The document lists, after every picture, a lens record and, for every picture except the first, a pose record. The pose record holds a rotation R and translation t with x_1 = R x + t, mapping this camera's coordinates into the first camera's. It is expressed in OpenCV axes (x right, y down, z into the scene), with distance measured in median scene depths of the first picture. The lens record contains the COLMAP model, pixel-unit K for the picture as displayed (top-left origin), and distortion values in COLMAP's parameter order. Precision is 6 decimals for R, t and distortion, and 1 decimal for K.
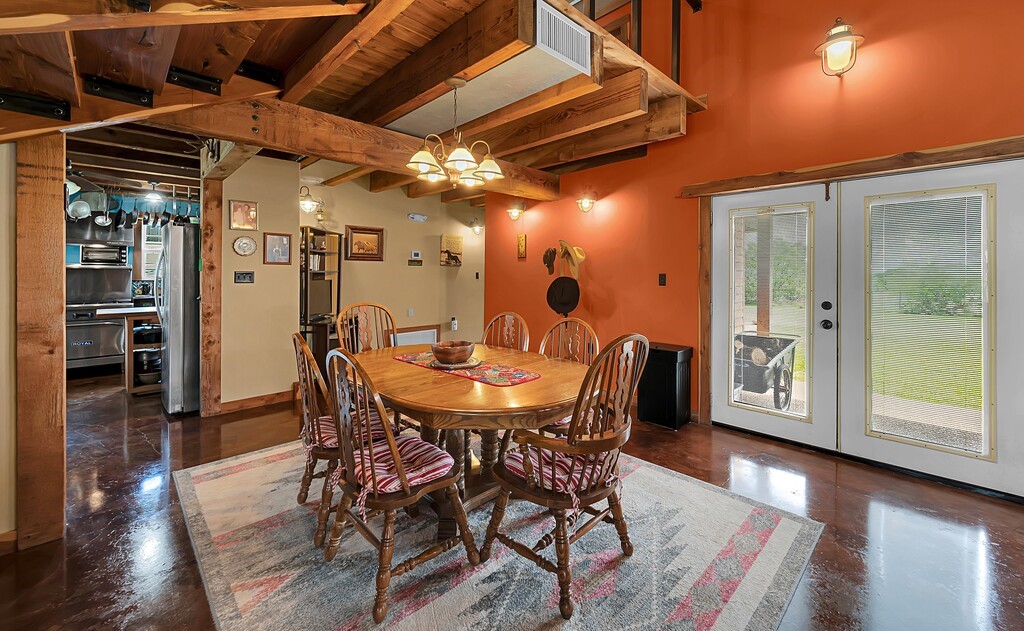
lens RADIAL K [[414.8, 0, 512.7], [0, 414.8, 278.8], [0, 0, 1]] dist [-0.000876, -0.000195]
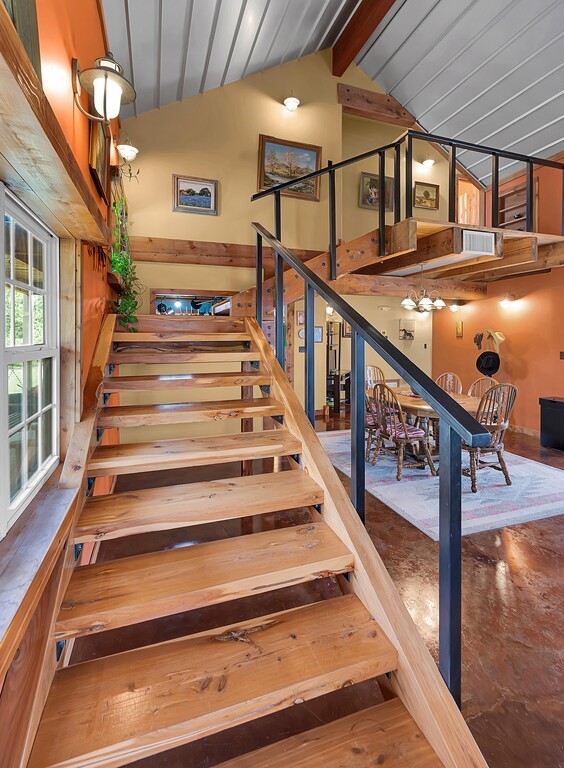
lens RADIAL K [[368.7, 0, 284.3], [0, 368.7, 335.8], [0, 0, 1]] dist [-0.002183, -0.000055]
pose [[0.907384, -0.001658, -0.420299, 0.008625], [-0.003550, 0.999926, -0.011608, -0.044318], [0.420287, 0.012025, 0.907312, -0.572757]]
